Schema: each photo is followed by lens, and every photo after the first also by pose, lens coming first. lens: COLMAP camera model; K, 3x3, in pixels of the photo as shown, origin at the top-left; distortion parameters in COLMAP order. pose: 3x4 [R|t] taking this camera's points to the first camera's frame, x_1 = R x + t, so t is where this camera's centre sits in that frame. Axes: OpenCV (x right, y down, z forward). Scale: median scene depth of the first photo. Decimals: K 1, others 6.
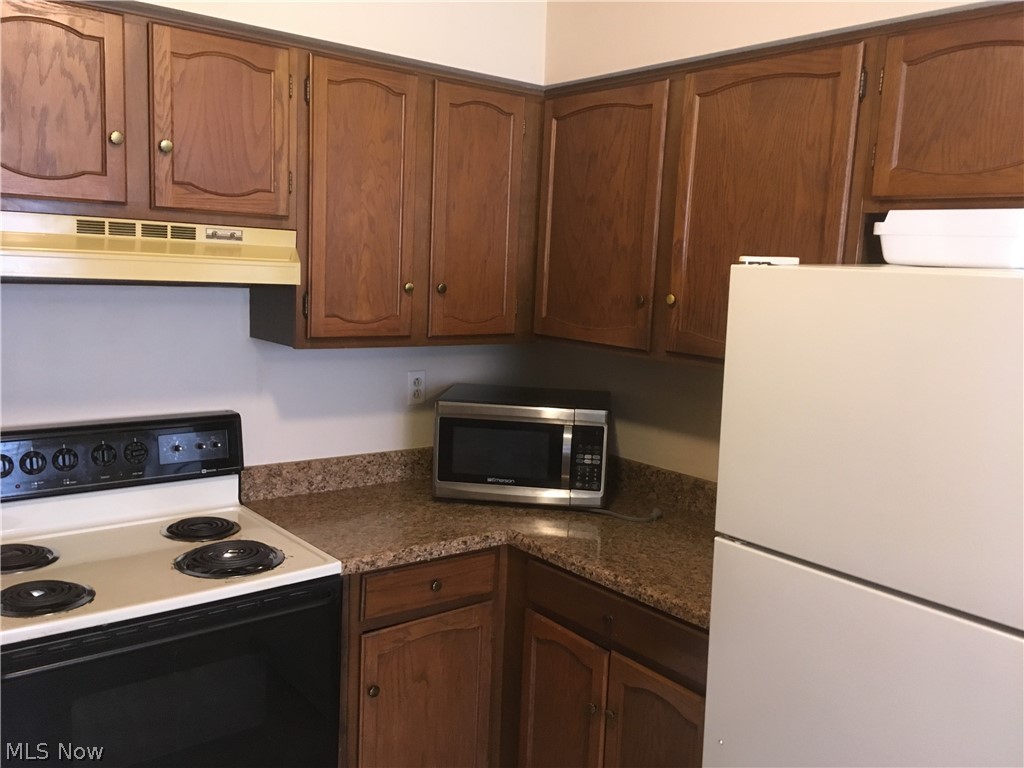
lens RADIAL K [[875.2, 0, 520.7], [0, 875.2, 383.9], [0, 0, 1]] dist [0.063668, -0.095845]
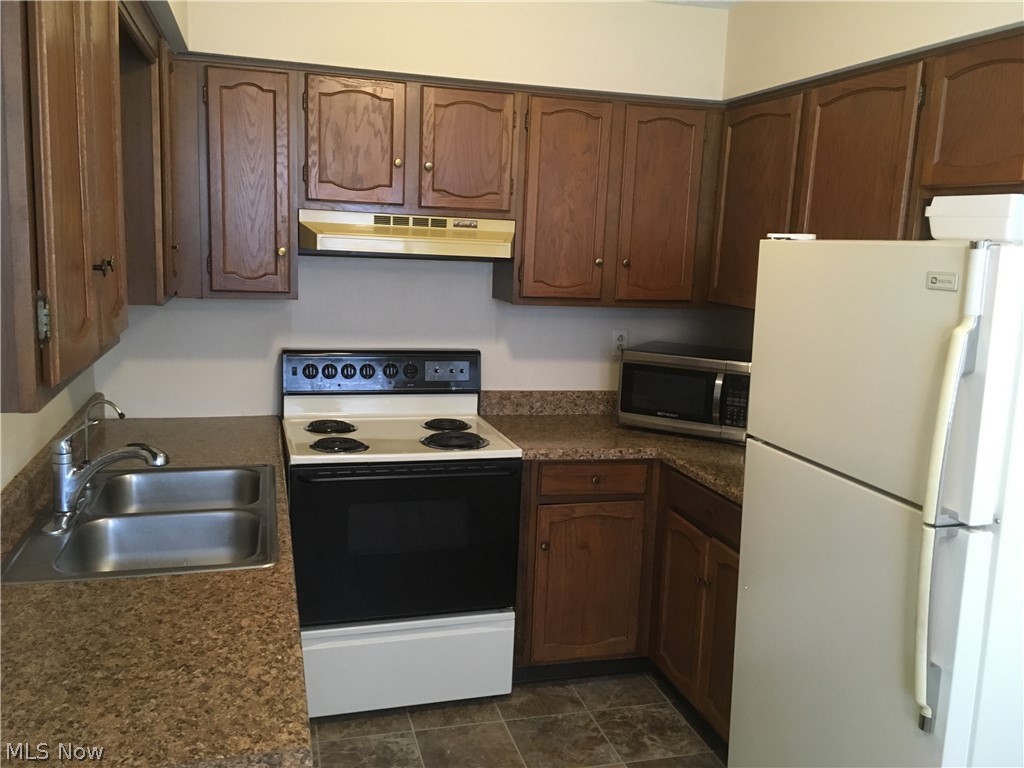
lens RADIAL K [[875.2, 0, 514.4], [0, 875.2, 384.3], [0, 0, 1]] dist [0.063668, -0.095845]
pose [[0.921102, 0.058574, -0.384889, 0.311211], [-0.054566, 0.998282, 0.021338, 0.060954], [0.385477, 0.001347, 0.922716, -0.314053]]
